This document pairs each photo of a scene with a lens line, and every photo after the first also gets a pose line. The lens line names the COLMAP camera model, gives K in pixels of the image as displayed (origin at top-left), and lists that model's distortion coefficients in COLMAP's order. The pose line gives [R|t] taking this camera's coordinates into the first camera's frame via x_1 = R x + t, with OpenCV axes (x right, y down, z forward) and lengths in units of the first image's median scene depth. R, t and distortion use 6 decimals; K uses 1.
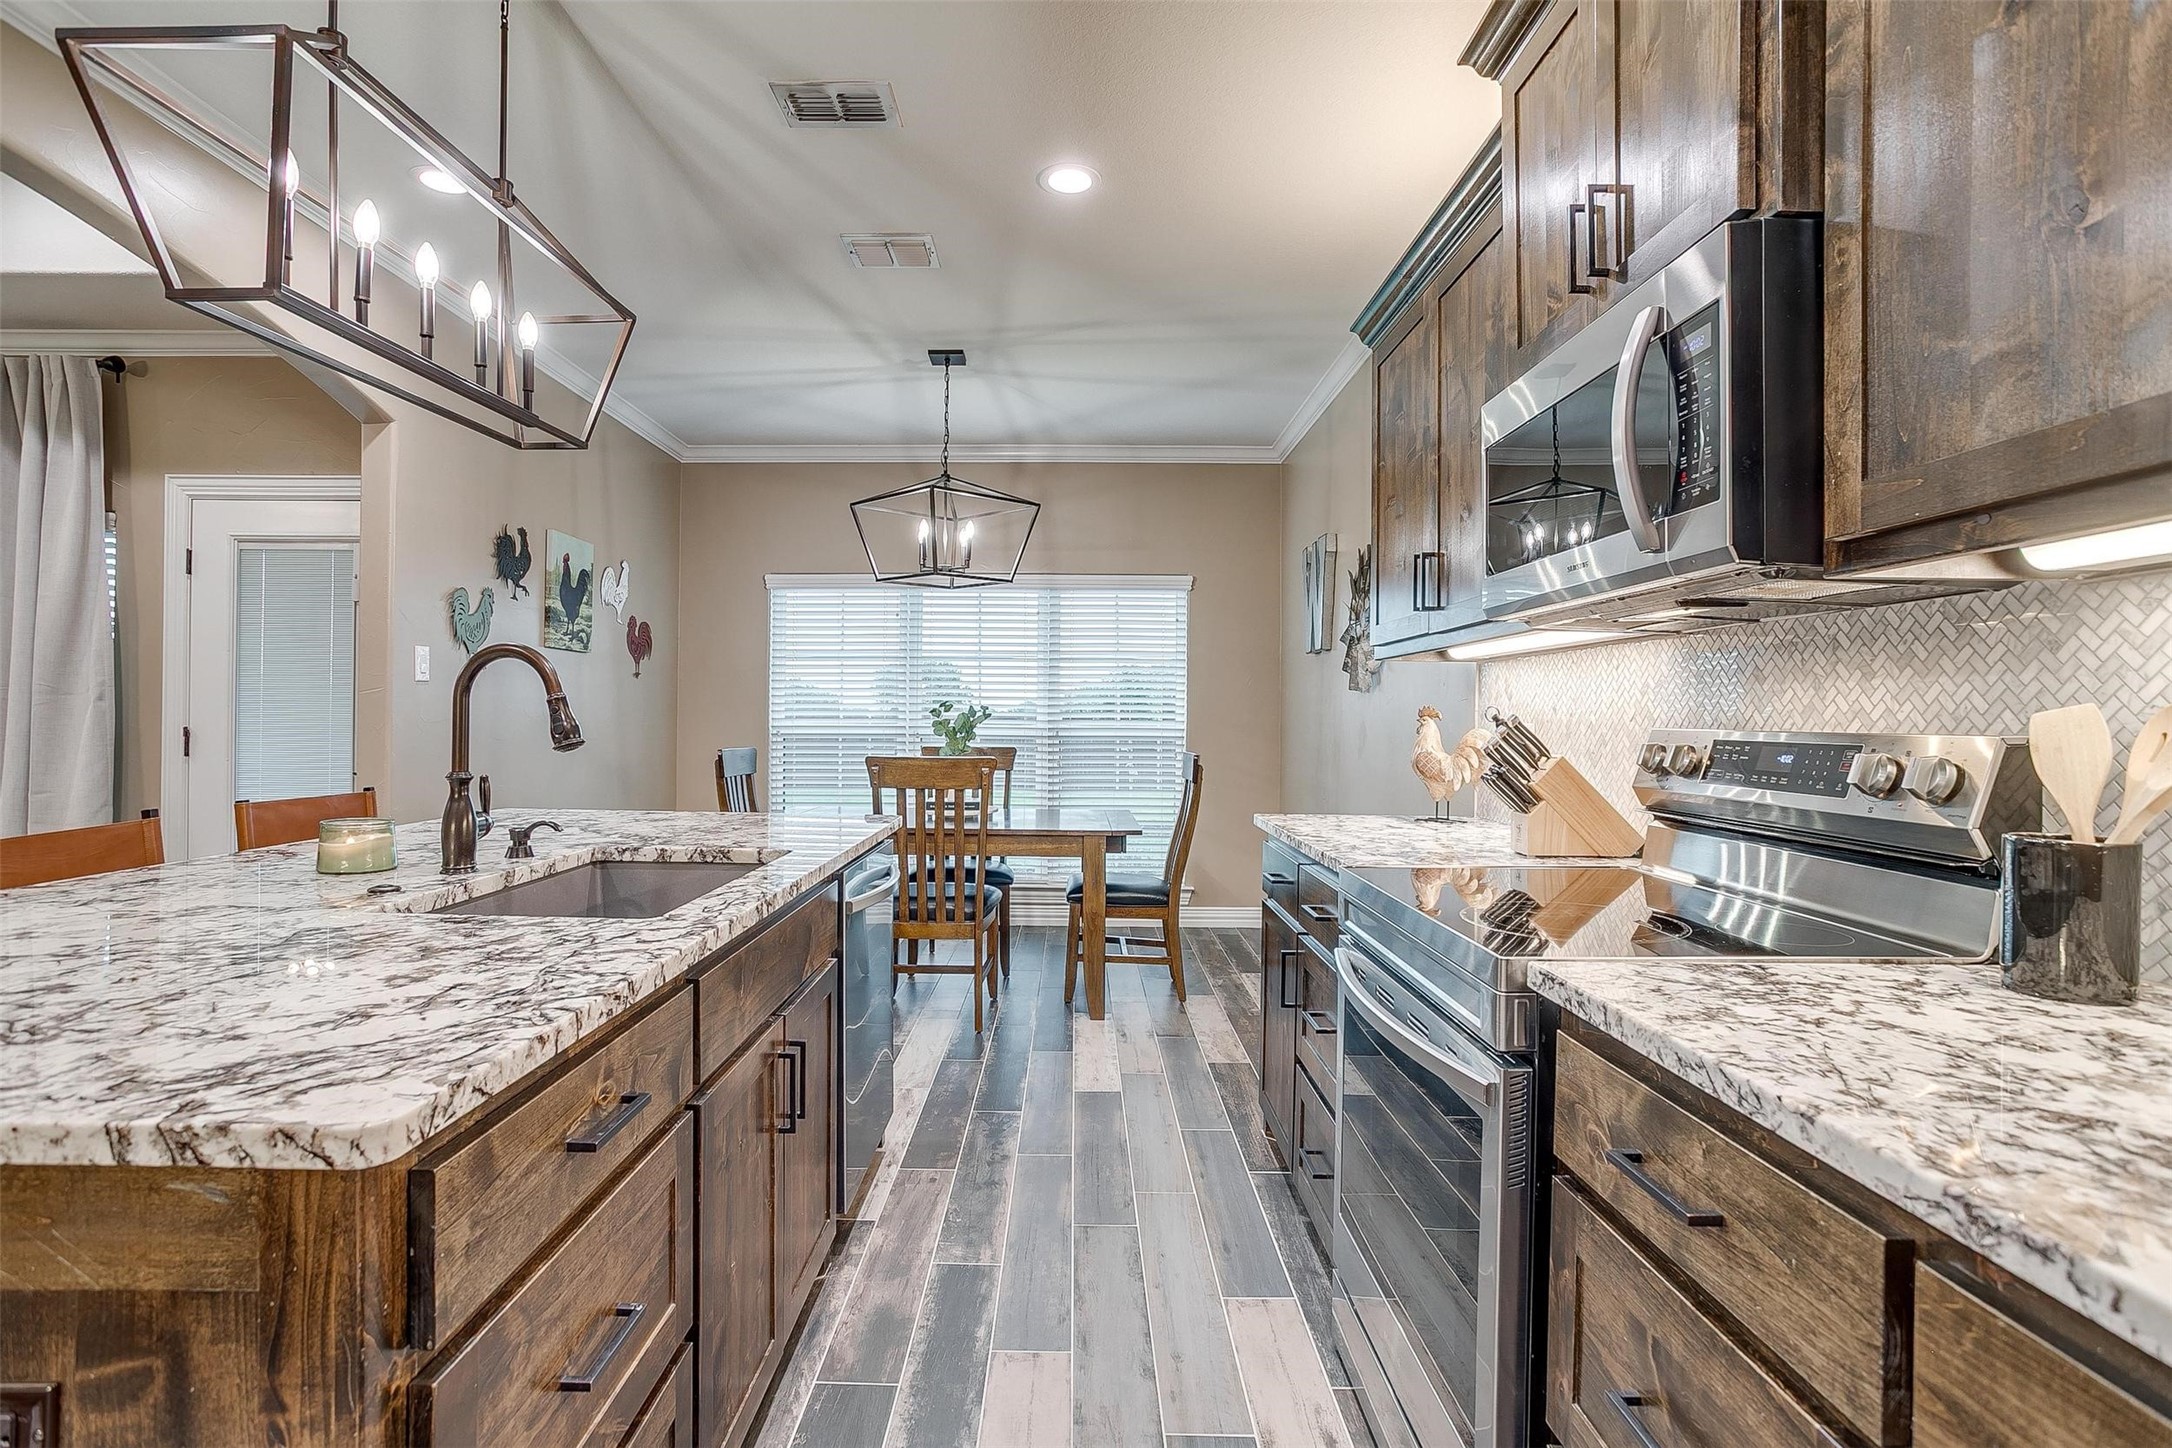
lens RADIAL K [[1060.1, 0, 1064.7], [0, 1060.1, 718.0], [0, 0, 1]] dist [-0.050892, 0.027603]
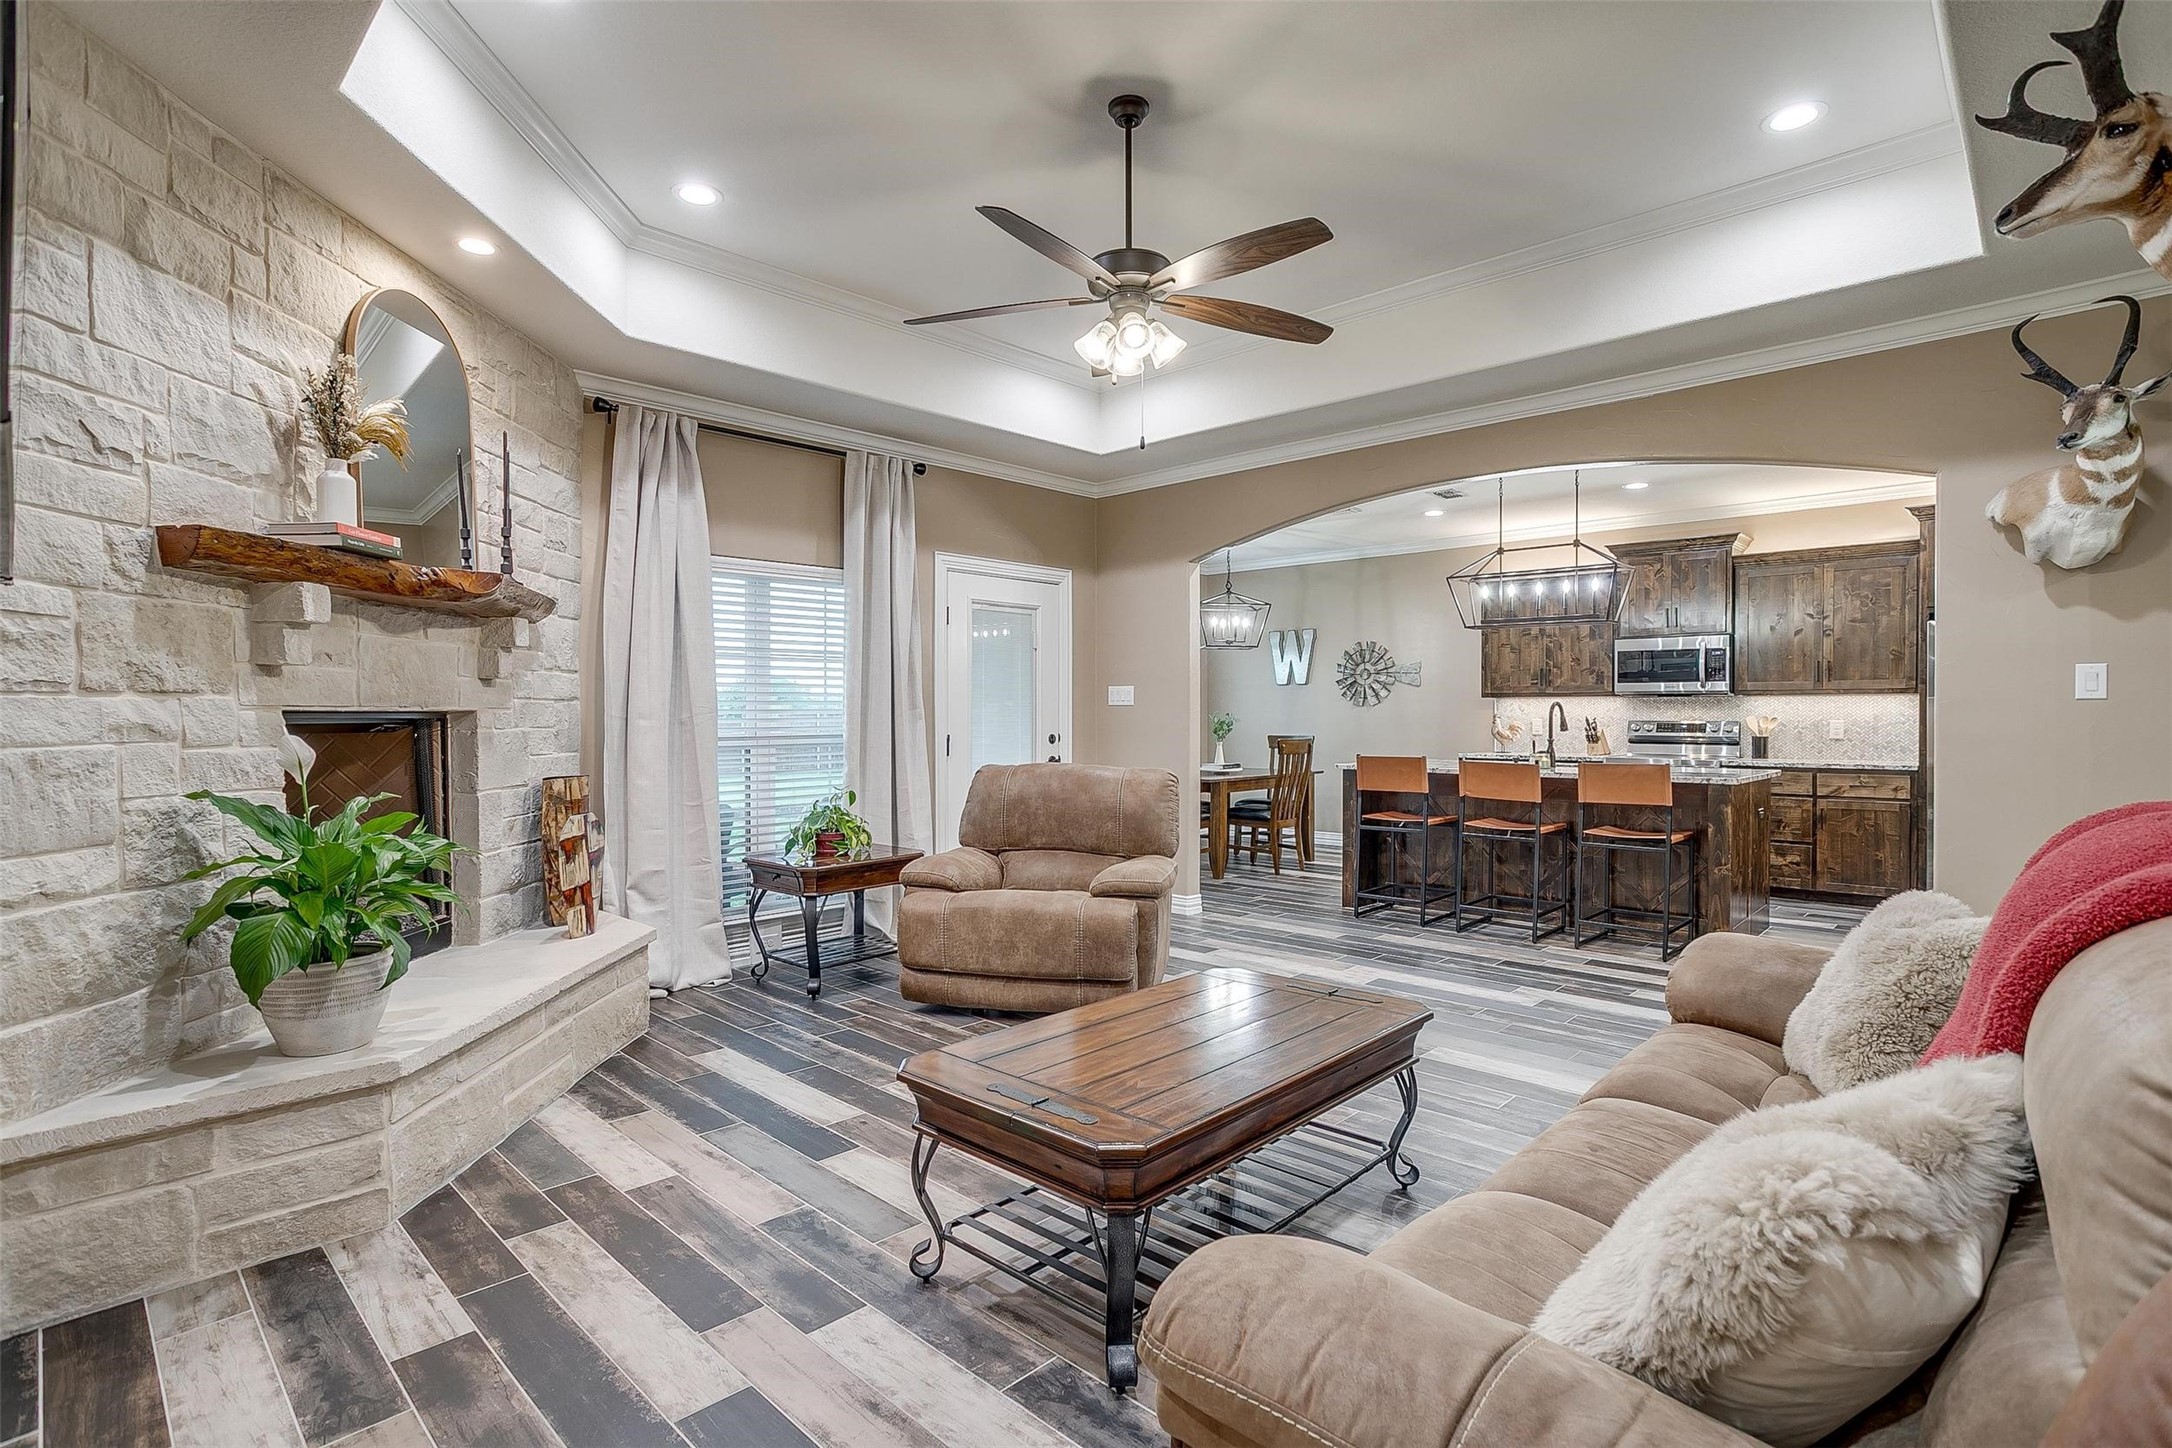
lens RADIAL K [[1060.1, 0, 1091.0], [0, 1060.1, 715.5], [0, 0, 1]] dist [-0.050892, 0.027603]
pose [[0.675220, -0.011241, 0.737531, -2.648160], [0.007106, 0.999937, 0.008735, -0.042005], [-0.737582, -0.000657, 0.675257, -0.145653]]
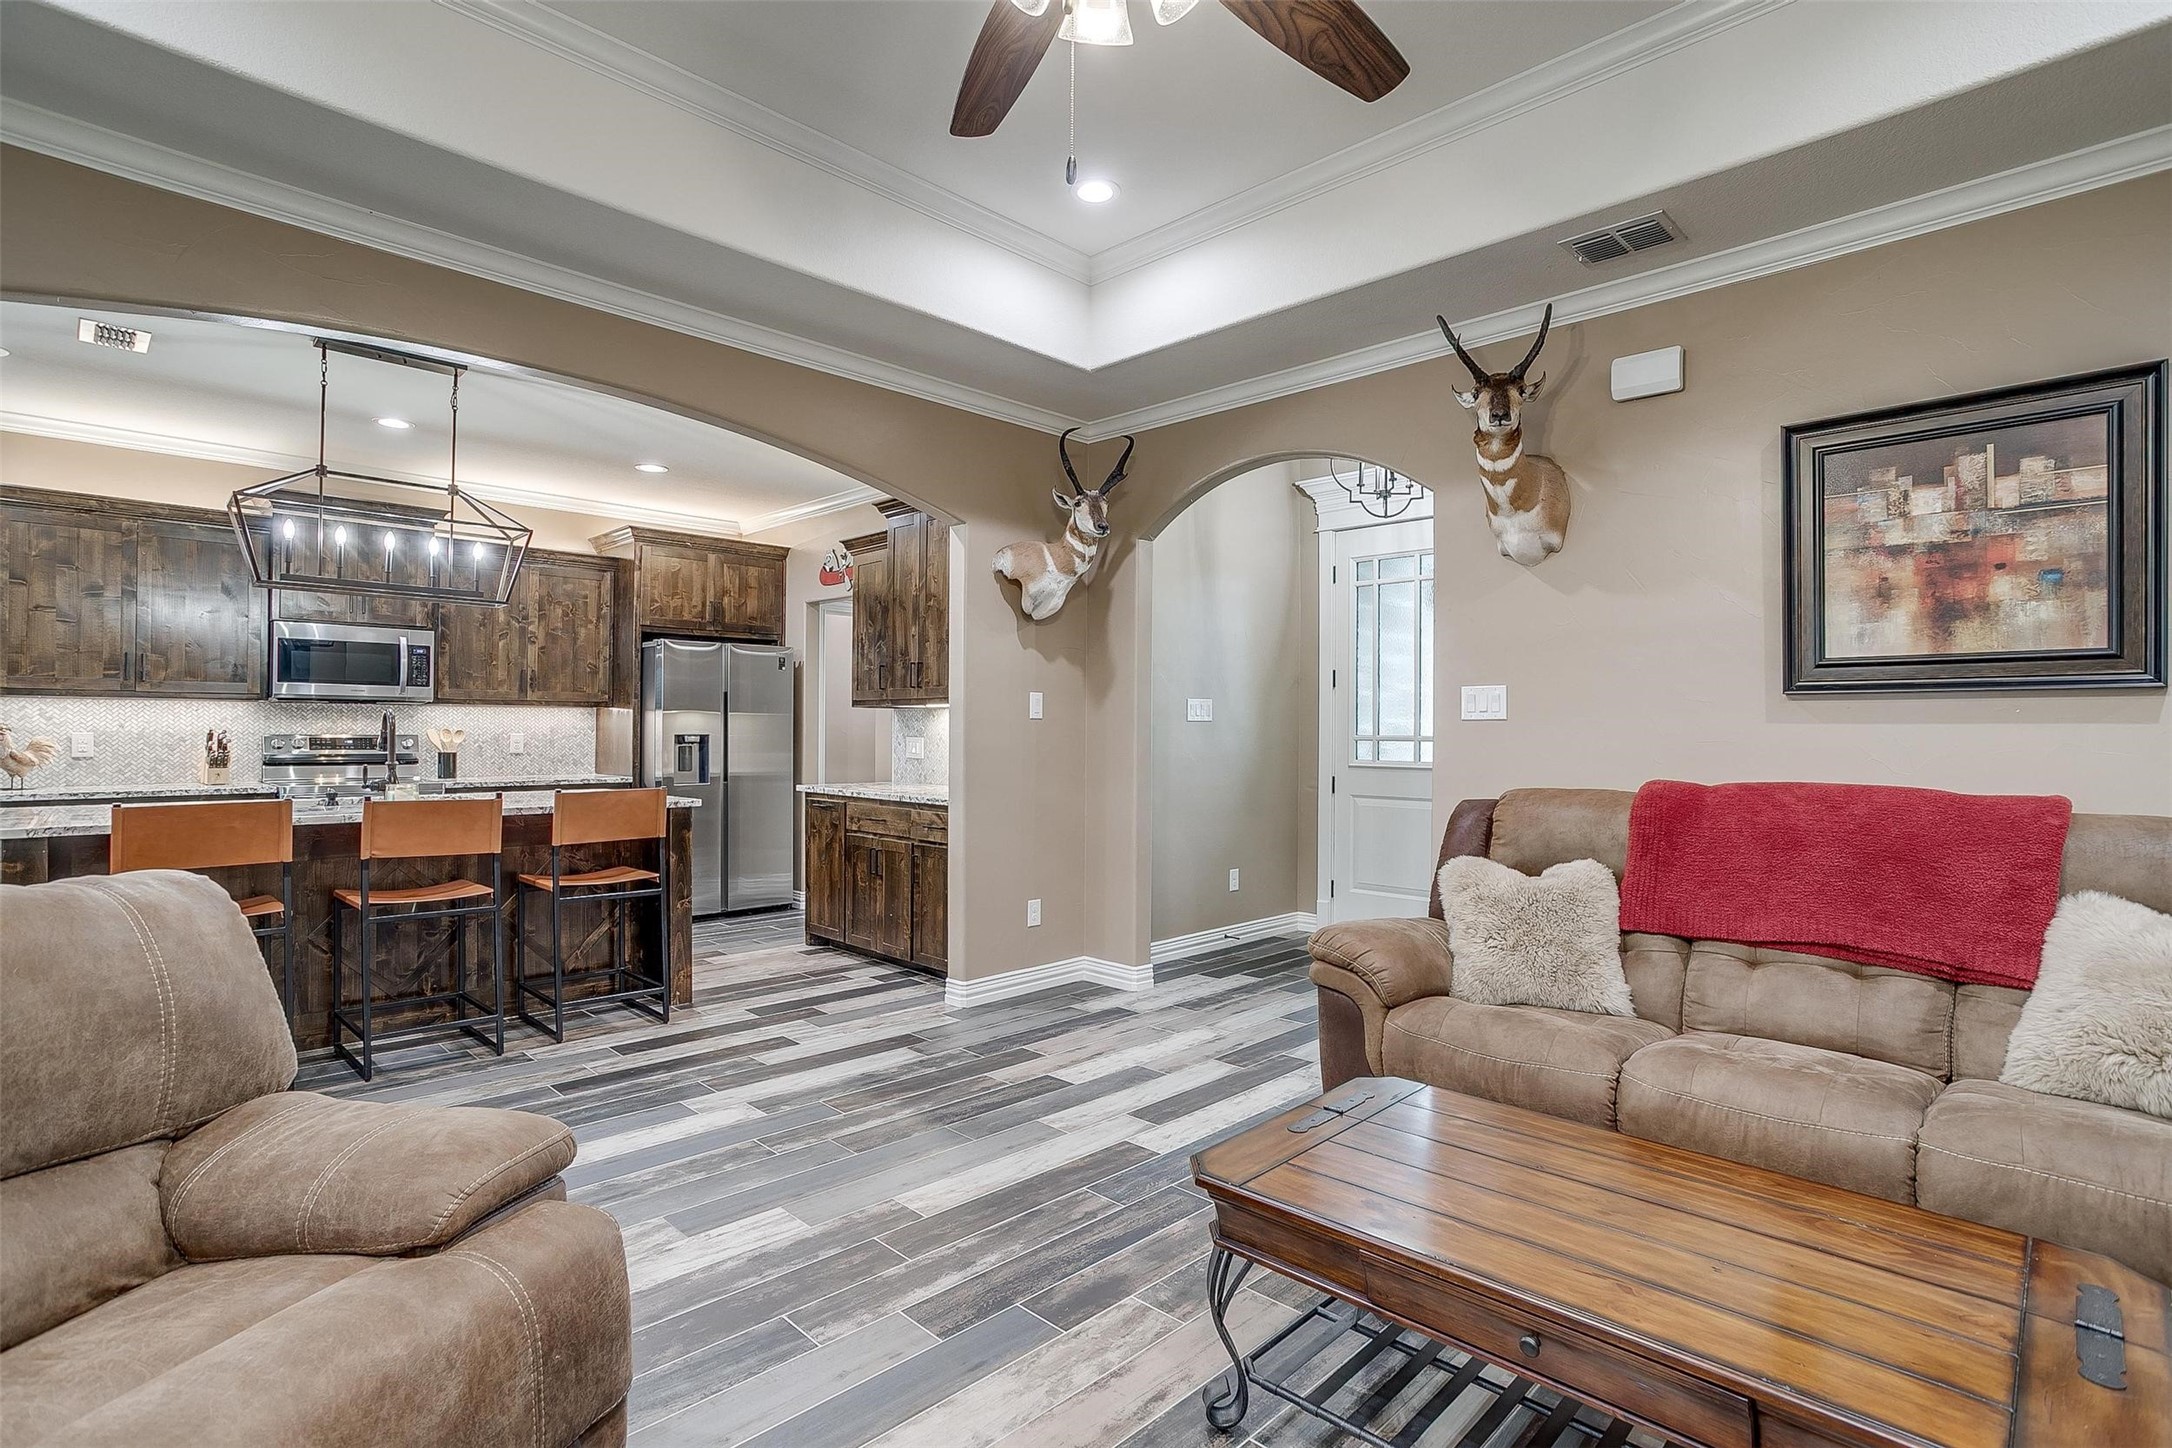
lens RADIAL K [[1060.1, 0, 1082.9], [0, 1060.1, 720.2], [0, 0, 1]] dist [-0.050892, 0.027603]
pose [[-0.719852, -0.008144, 0.694080, -2.135788], [-0.013363, 0.999908, -0.002126, -0.037629], [-0.693999, -0.010806, -0.719895, 1.024633]]
